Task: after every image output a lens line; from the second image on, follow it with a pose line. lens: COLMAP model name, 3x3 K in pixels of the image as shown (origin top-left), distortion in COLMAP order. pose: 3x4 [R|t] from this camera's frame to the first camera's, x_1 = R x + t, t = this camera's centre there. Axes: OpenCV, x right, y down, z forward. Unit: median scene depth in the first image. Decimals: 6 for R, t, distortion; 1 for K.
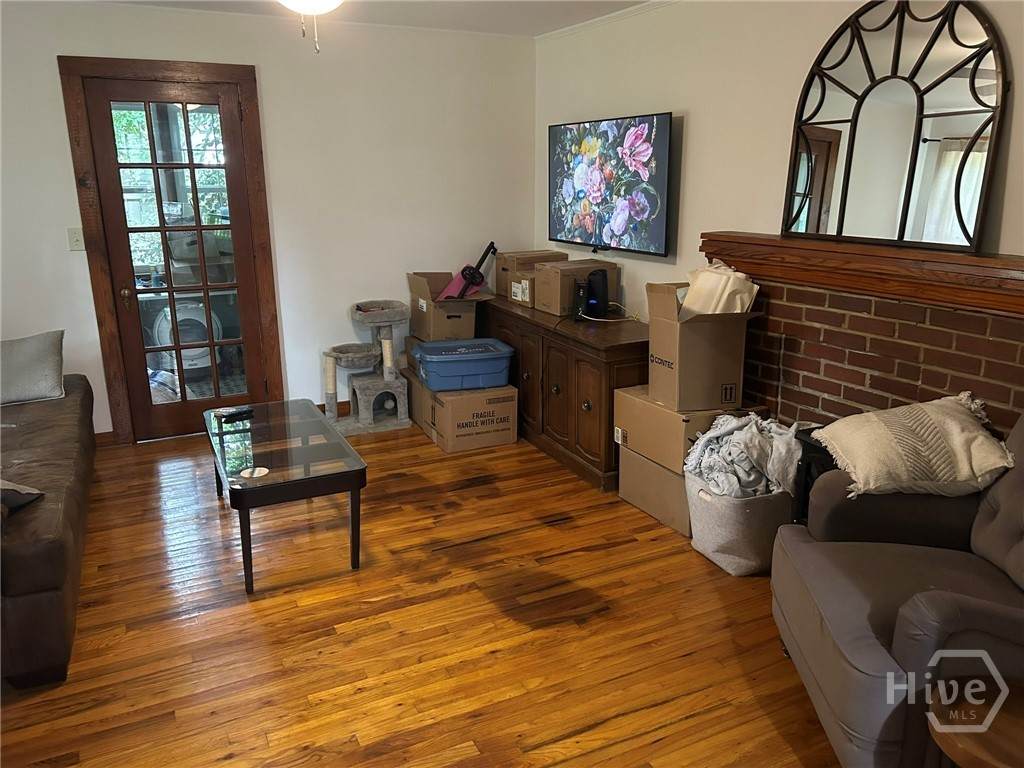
lens RADIAL K [[775.7, 0, 512.0], [0, 775.7, 384.0], [0, 0, 1]] dist [0.057405, -0.059313]
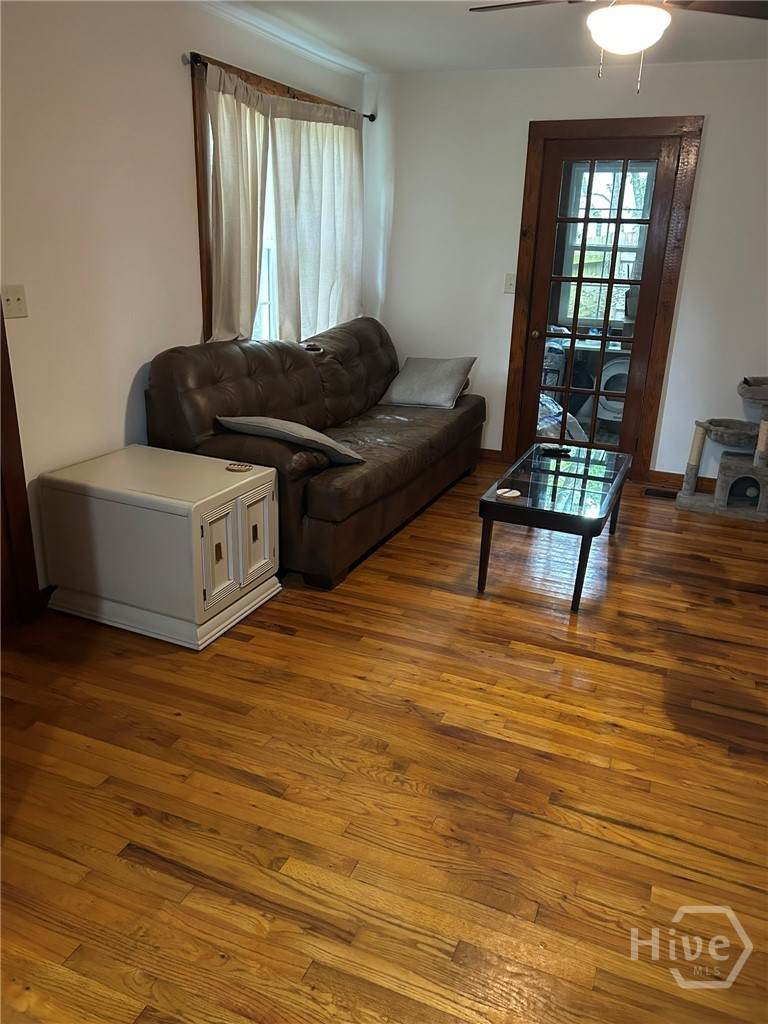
lens RADIAL K [[775.7, 0, 384.0], [0, 775.7, 512.0], [0, 0, 1]] dist [0.057405, -0.059313]
pose [[0.650462, 0.277635, -0.706978, 0.357356], [-0.233269, 0.958837, 0.161920, 0.000963], [0.722831, 0.059593, 0.688451, 0.100759]]
